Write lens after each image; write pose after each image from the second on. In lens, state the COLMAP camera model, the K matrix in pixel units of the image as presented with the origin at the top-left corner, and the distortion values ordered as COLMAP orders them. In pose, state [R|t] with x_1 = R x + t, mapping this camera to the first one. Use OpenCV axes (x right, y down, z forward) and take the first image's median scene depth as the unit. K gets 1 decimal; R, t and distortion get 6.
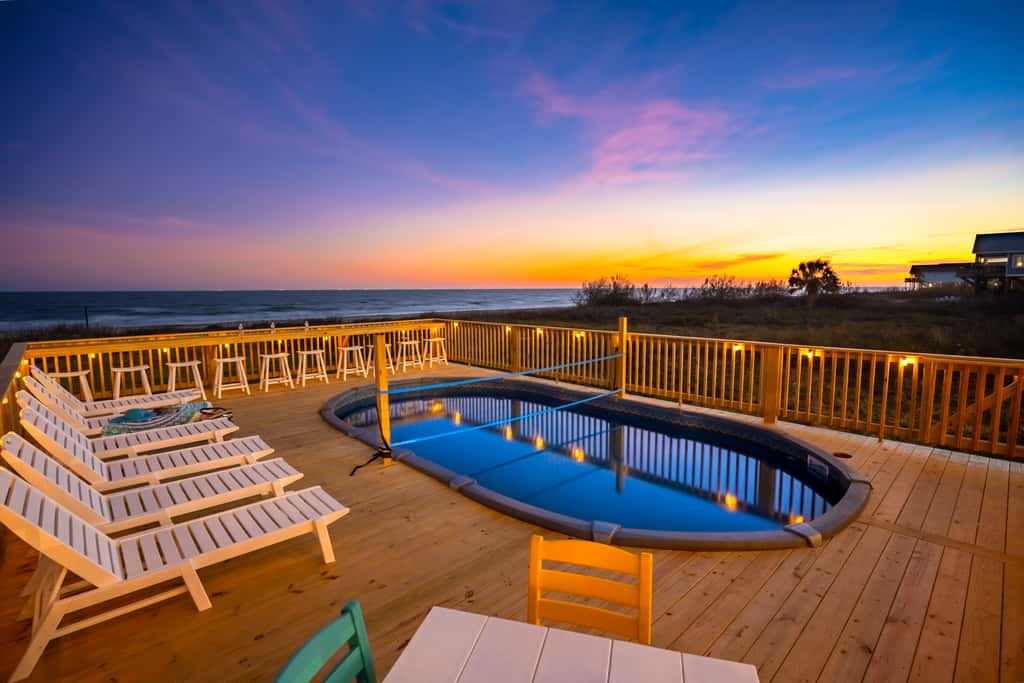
lens RADIAL K [[488.3, 0, 512.0], [0, 488.3, 341.5], [0, 0, 1]] dist [0.000027, 0.000047]
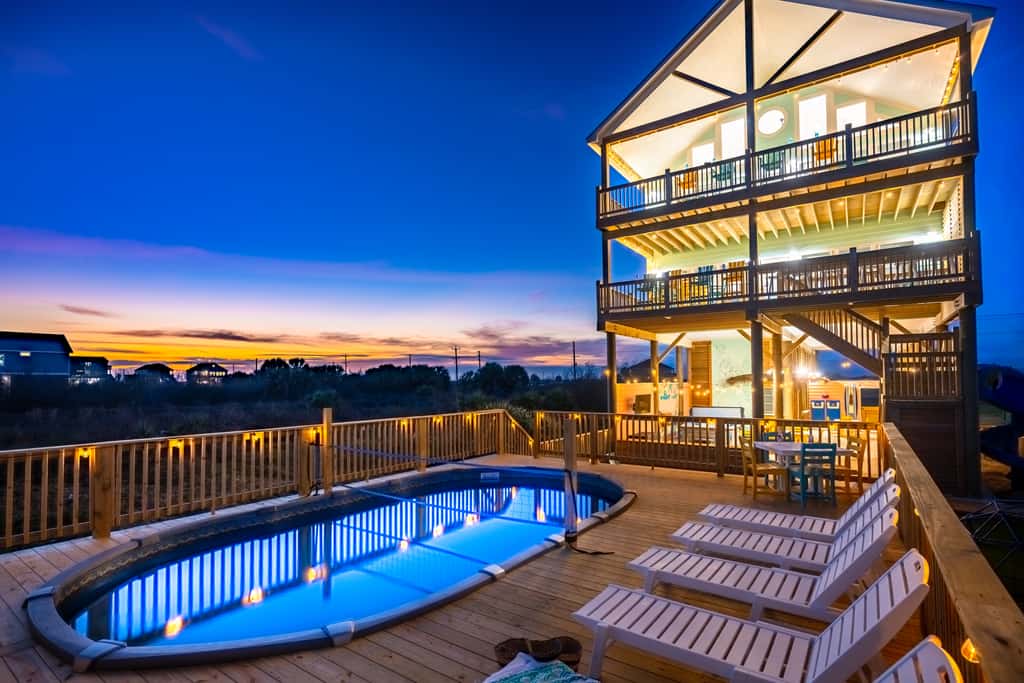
lens RADIAL K [[488.3, 0, 512.0], [0, 488.3, 341.5], [0, 0, 1]] dist [0.000027, 0.000047]
pose [[-0.182091, 0.077879, 0.980193, -0.748114], [0.102147, 0.992963, -0.059918, -0.080097], [-0.977961, 0.089214, -0.188765, 0.746971]]
